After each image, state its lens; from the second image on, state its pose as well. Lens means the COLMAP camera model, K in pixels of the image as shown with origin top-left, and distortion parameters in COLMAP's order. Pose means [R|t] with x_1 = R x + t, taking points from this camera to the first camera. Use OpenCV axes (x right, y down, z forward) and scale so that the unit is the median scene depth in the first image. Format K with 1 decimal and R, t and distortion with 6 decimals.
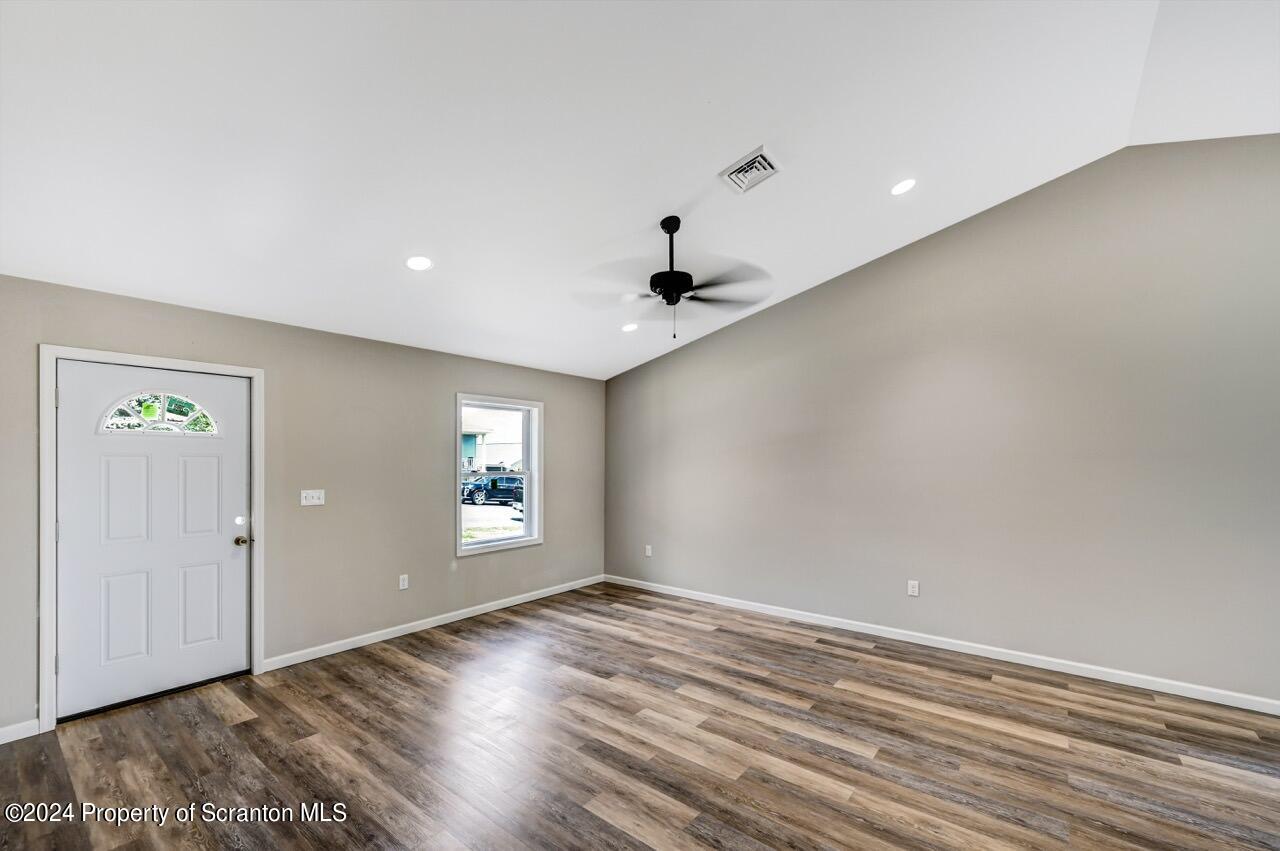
lens RADIAL K [[530.7, 0, 637.2], [0, 530.7, 461.1], [0, 0, 1]] dist [0.001946, 0.000425]
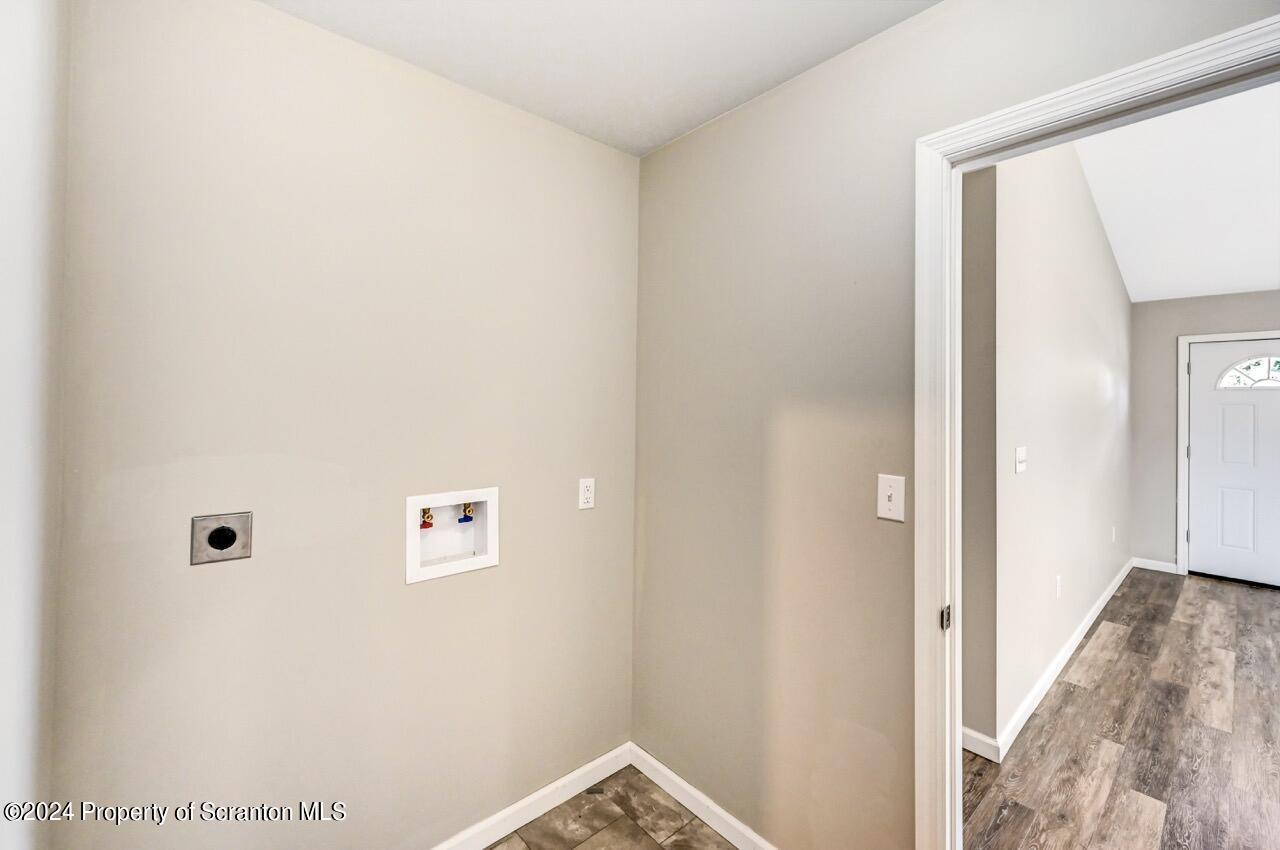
lens RADIAL K [[528.0, 0, 635.4], [0, 528.0, 401.6], [0, 0, 1]] dist [0.001457, 0.000390]
pose [[-0.182123, -0.008989, -0.983235, 0.609721], [-0.013555, 0.999886, -0.006630, 0.011458], [0.983182, 0.012120, -0.182224, -0.269634]]
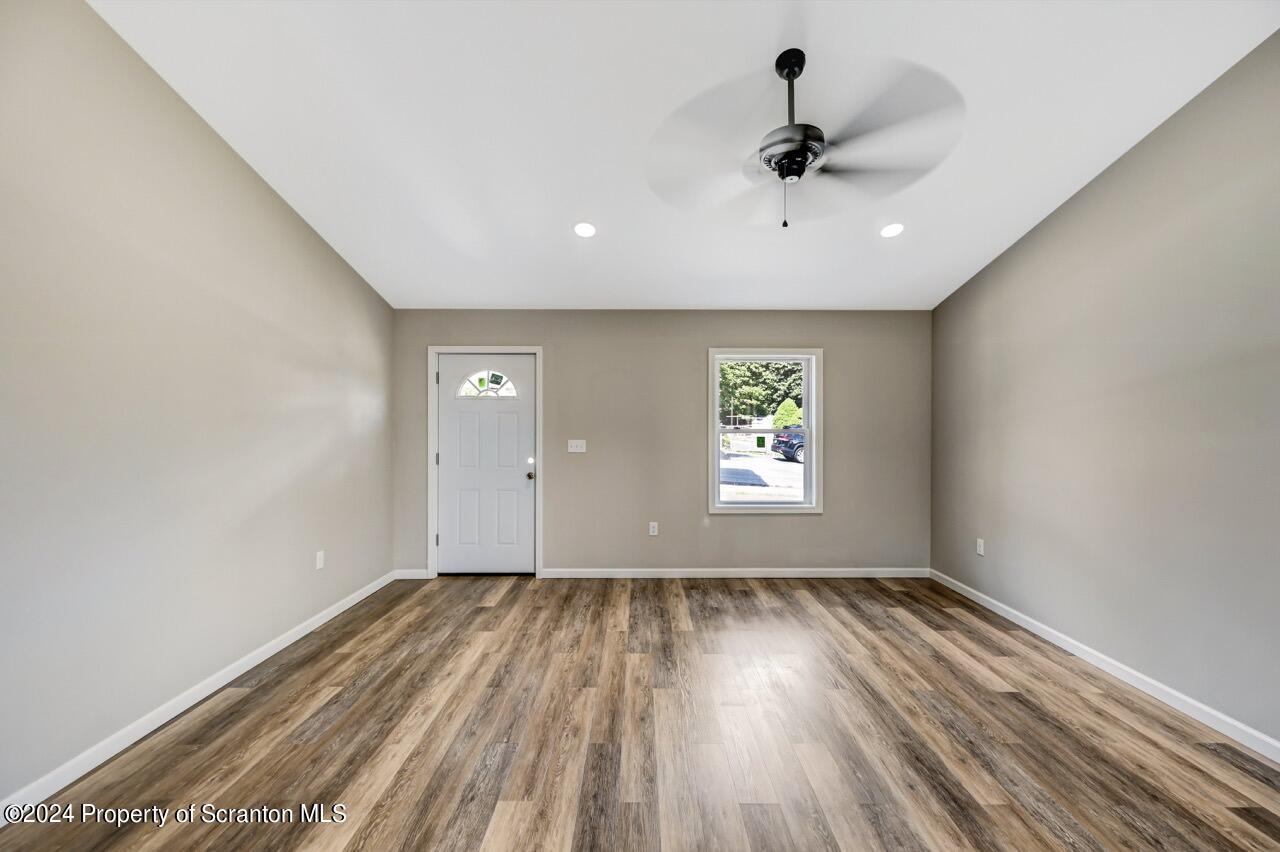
lens RADIAL K [[508.3, 0, 644.2], [0, 508.3, 425.8], [0, 0, 1]] dist [0.001773, 0.000384]
pose [[0.627991, 0.000289, -0.778221, 0.423841], [-0.002994, 0.999993, -0.002045, 0.024940], [0.778215, 0.003614, 0.627988, 0.406538]]
